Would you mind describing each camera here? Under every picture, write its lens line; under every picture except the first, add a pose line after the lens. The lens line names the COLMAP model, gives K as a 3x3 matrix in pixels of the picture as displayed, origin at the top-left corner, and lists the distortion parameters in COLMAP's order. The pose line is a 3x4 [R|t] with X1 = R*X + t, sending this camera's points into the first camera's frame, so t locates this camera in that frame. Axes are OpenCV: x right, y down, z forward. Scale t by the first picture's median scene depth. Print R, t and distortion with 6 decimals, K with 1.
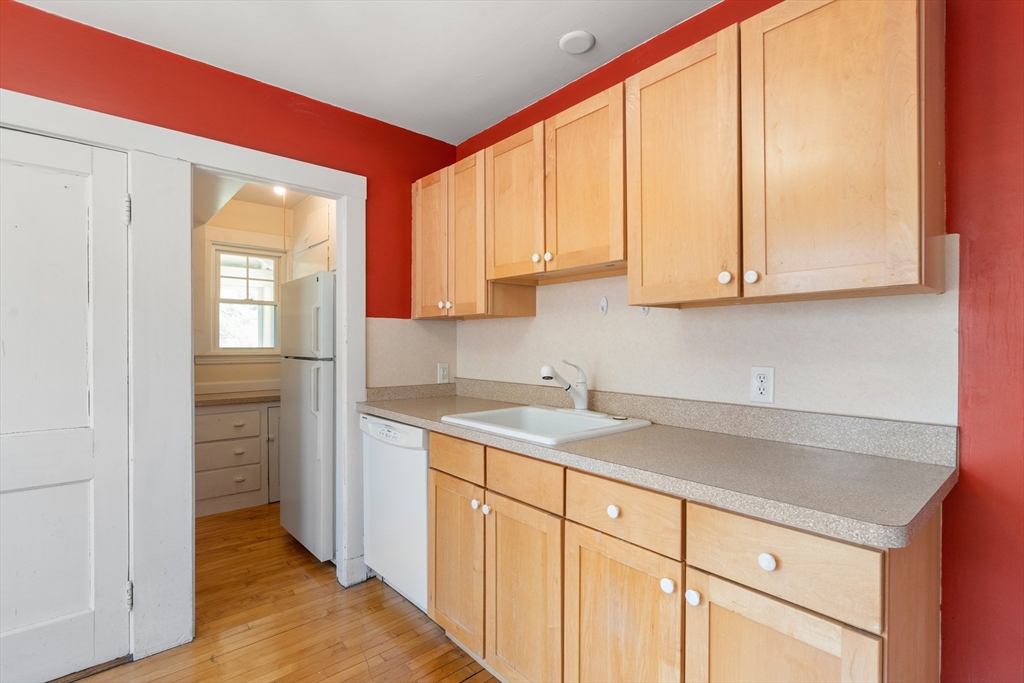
lens RADIAL K [[475.2, 0, 513.7], [0, 475.2, 343.6], [0, 0, 1]] dist [-0.008223, 0.003855]
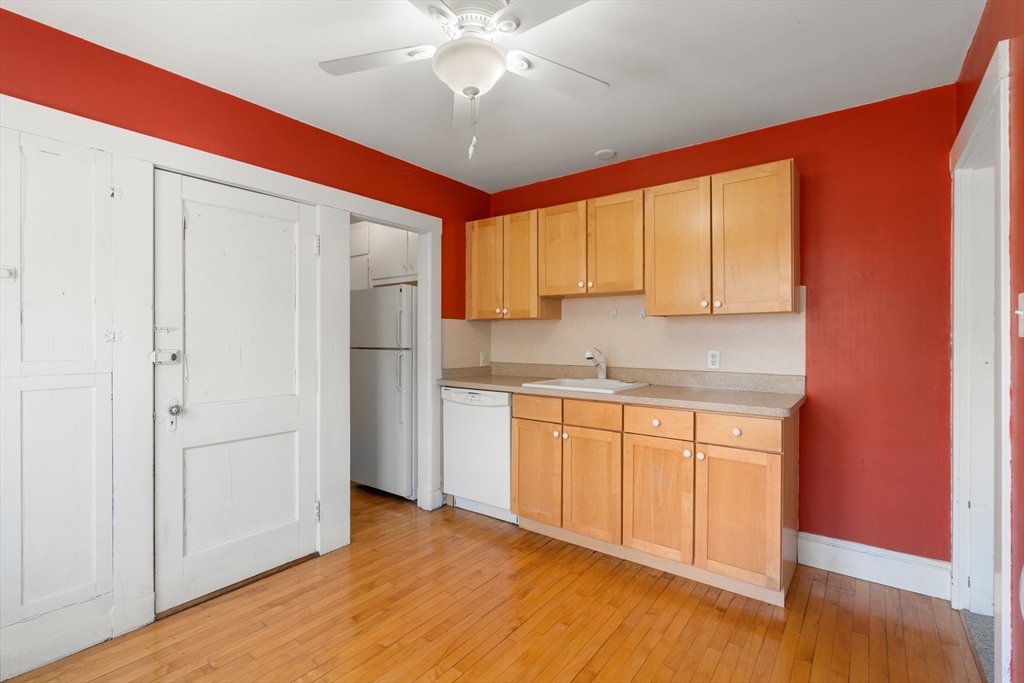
lens RADIAL K [[475.2, 0, 505.0], [0, 475.2, 337.0], [0, 0, 1]] dist [-0.008223, 0.003855]
pose [[0.979132, 0.000368, 0.203223, -0.581271], [-0.000021, 0.999999, -0.001708, 0.001705], [-0.203223, 0.001668, 0.979131, -0.578537]]
